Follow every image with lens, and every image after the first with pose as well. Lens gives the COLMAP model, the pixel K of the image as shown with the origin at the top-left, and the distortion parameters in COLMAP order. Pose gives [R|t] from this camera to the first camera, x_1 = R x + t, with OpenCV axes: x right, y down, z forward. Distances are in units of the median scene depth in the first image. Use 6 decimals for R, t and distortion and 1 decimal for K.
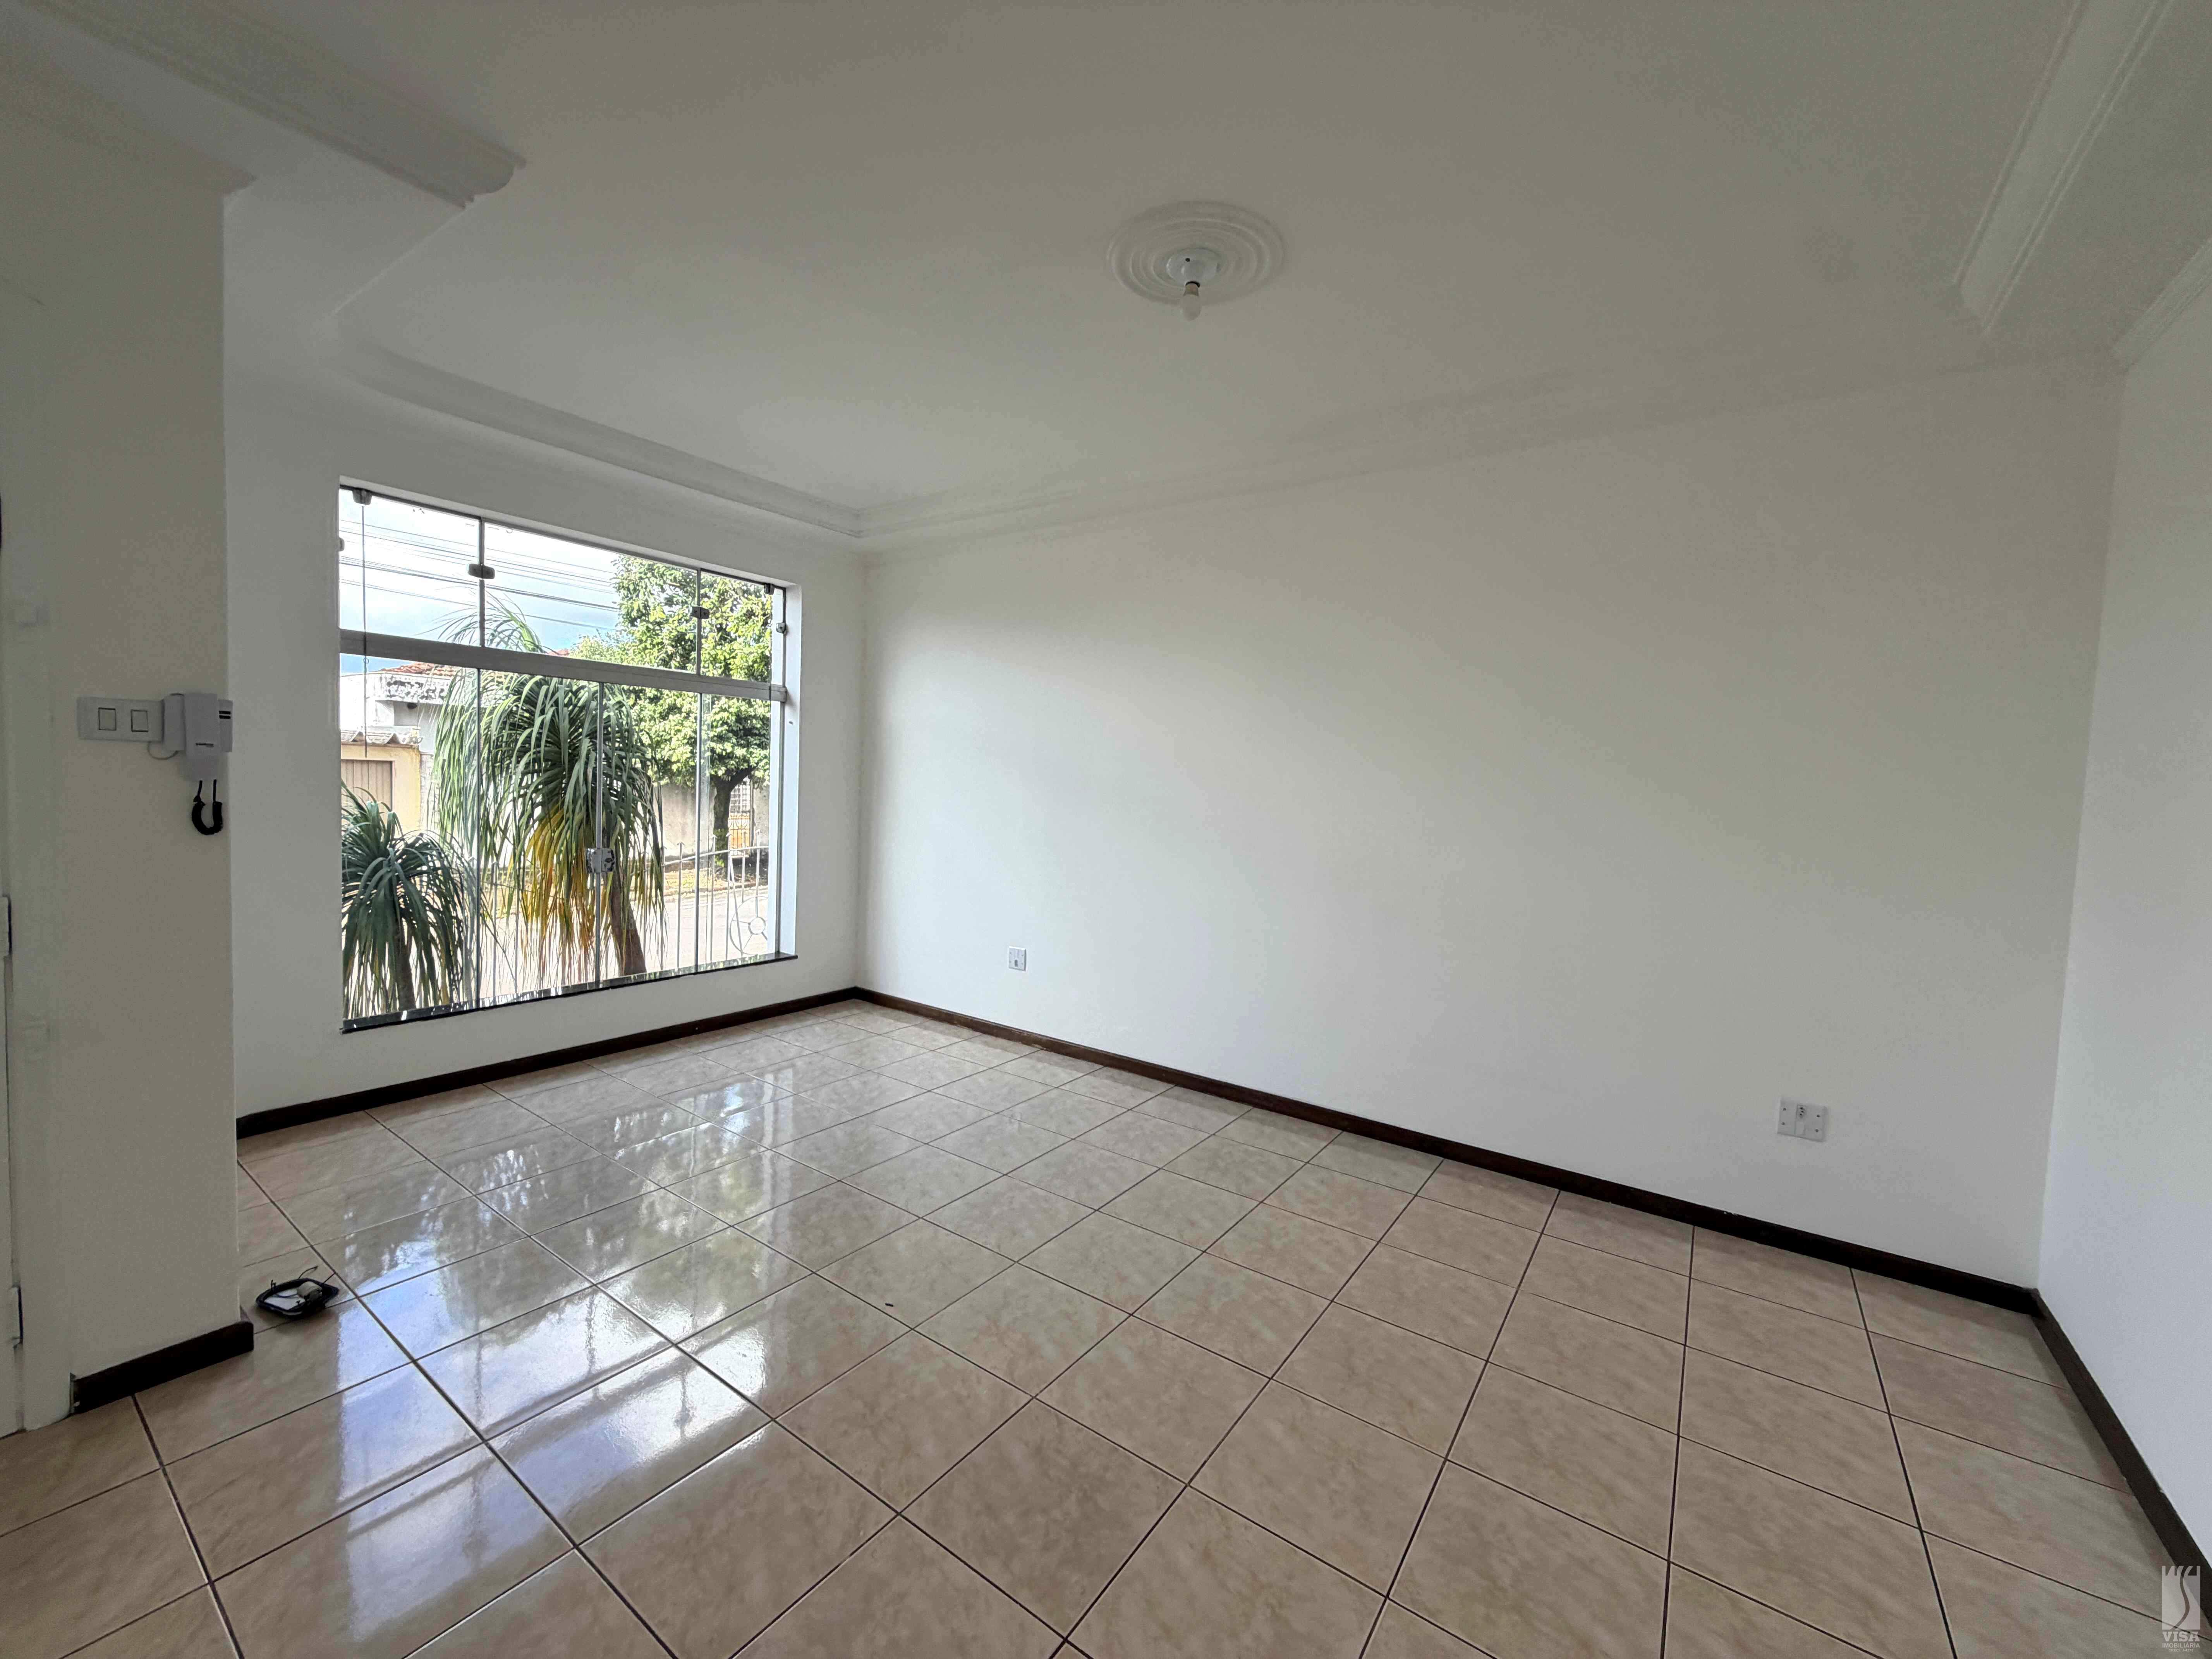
lens RADIAL K [[880.5, 0, 1120.7], [0, 880.5, 828.0], [0, 0, 1]] dist [0.002365, -0.000613]
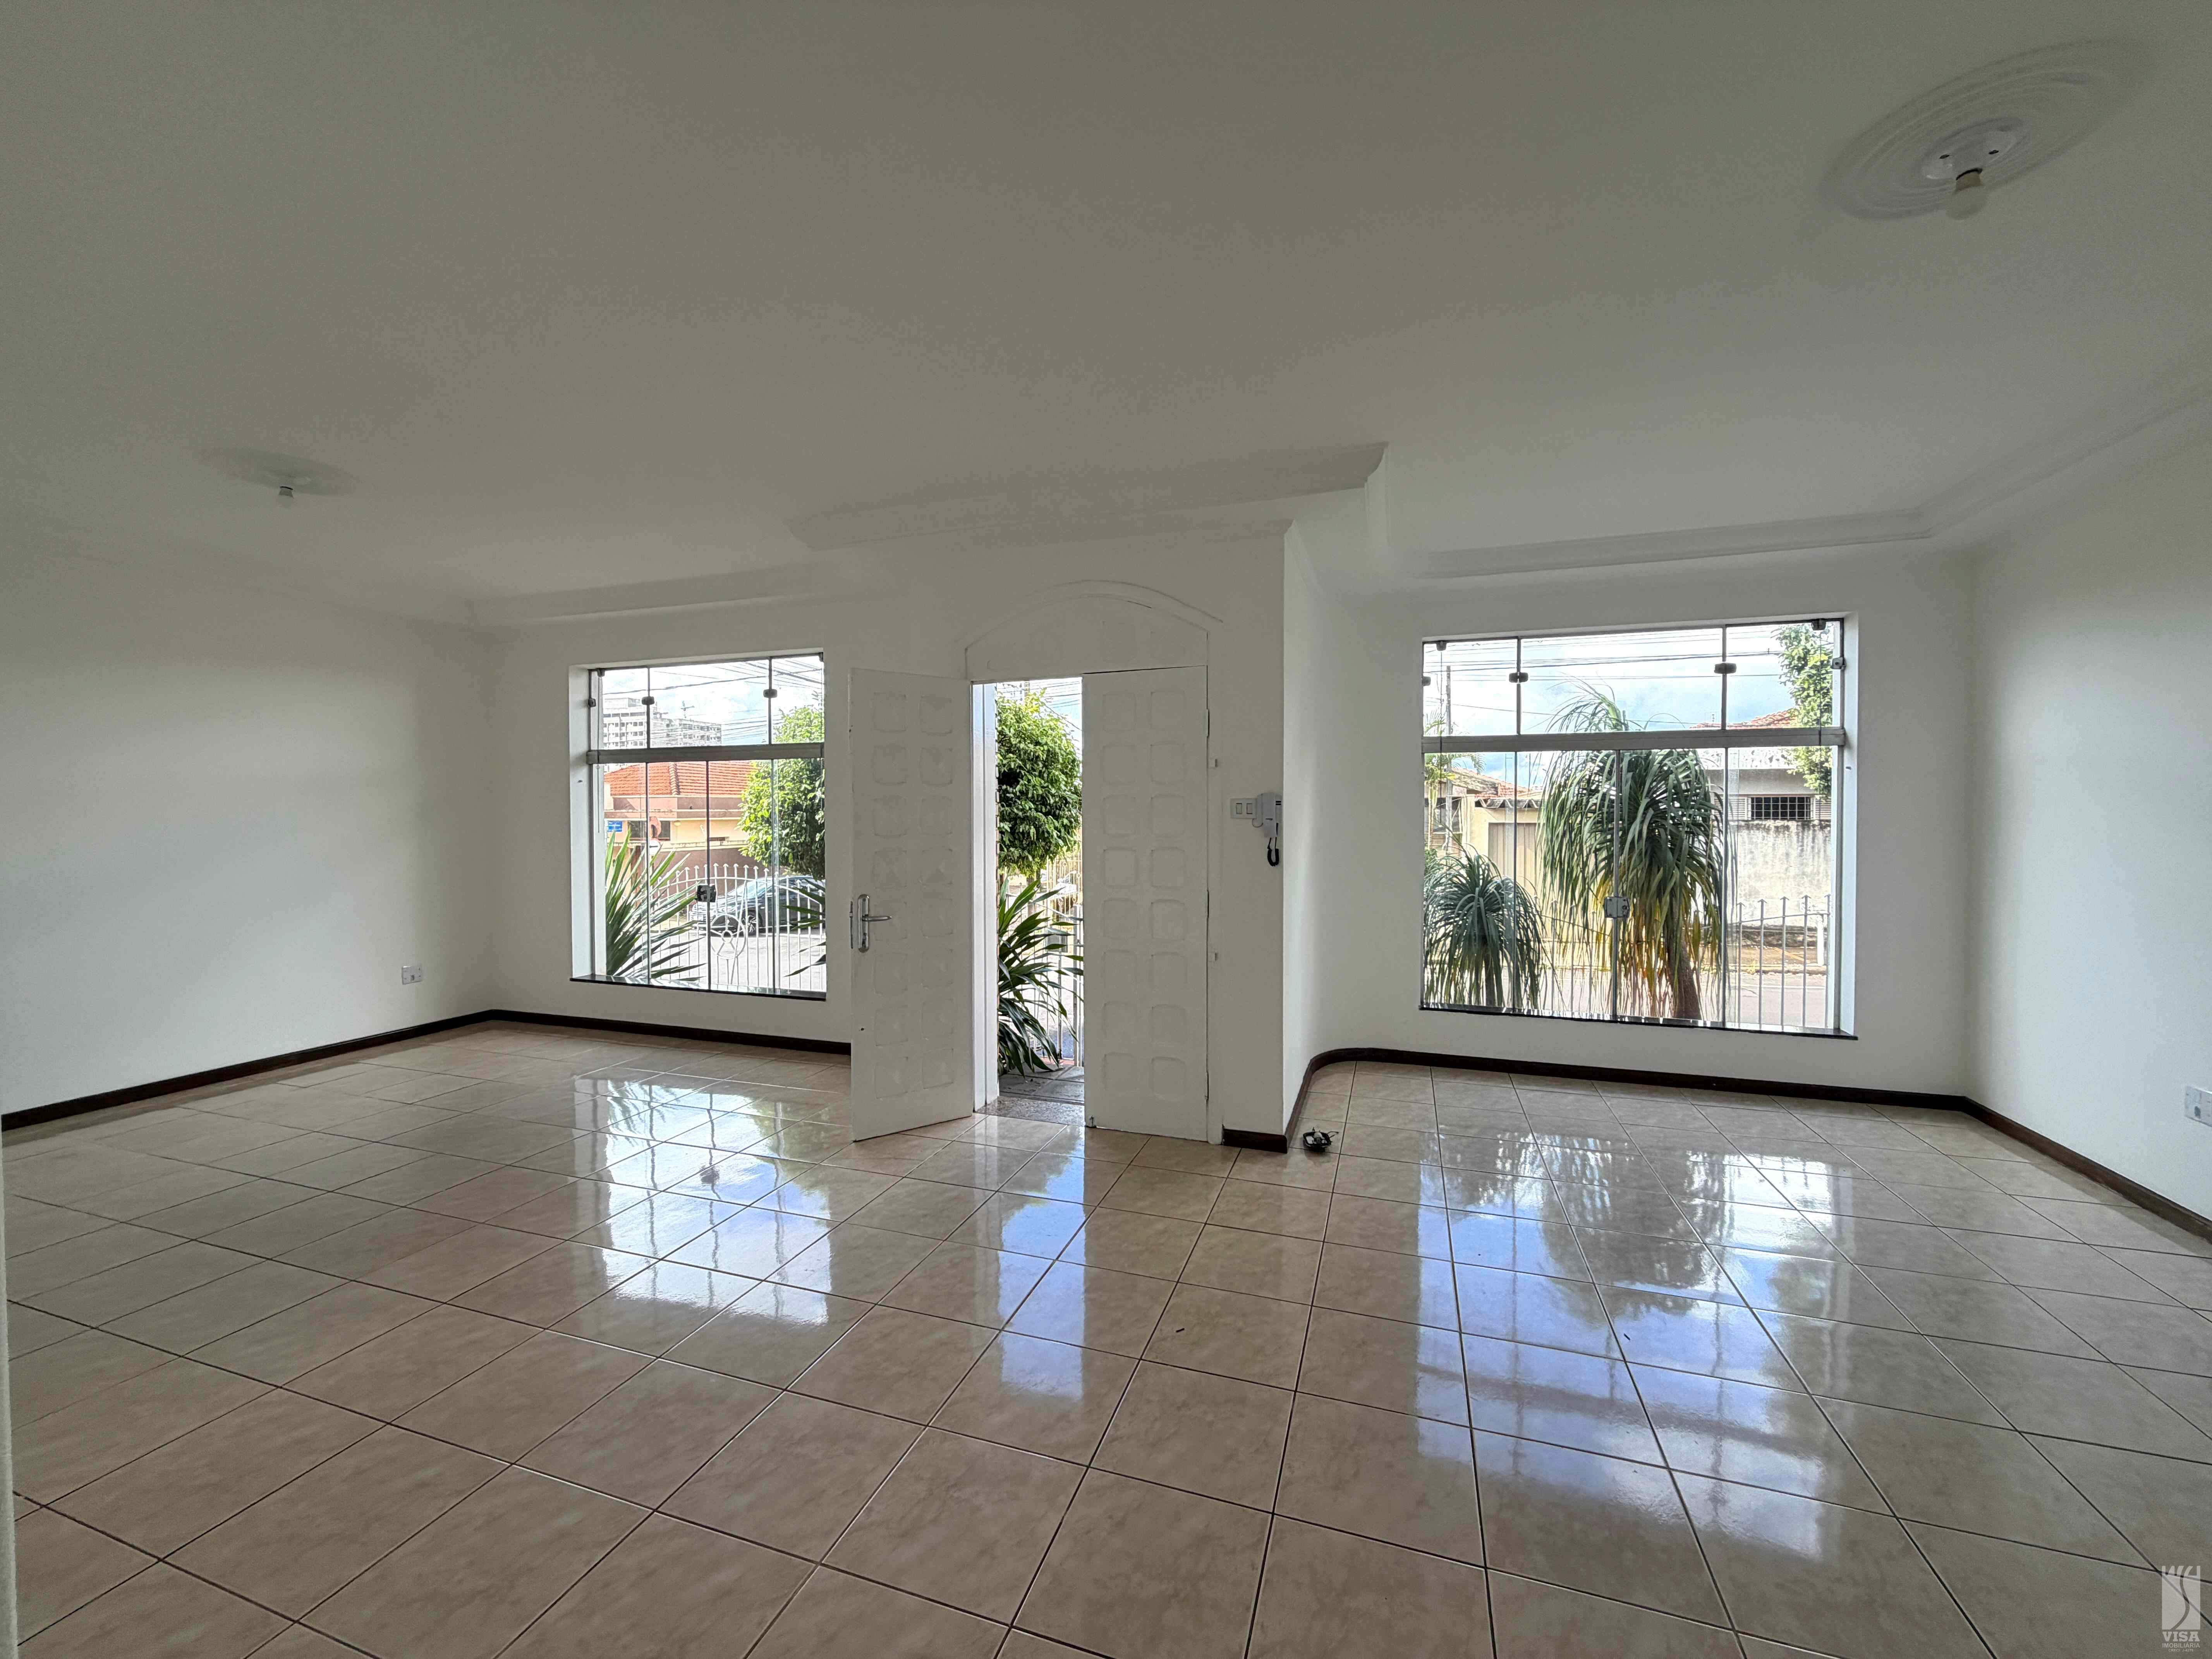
lens RADIAL K [[880.5, 0, 1105.0], [0, 880.5, 826.7], [0, 0, 1]] dist [0.002365, -0.000613]
pose [[0.279848, -0.022303, -0.959785, 0.282580], [-0.042533, 0.998460, -0.035604, 0.002237], [0.959102, 0.050786, 0.278469, 0.047558]]
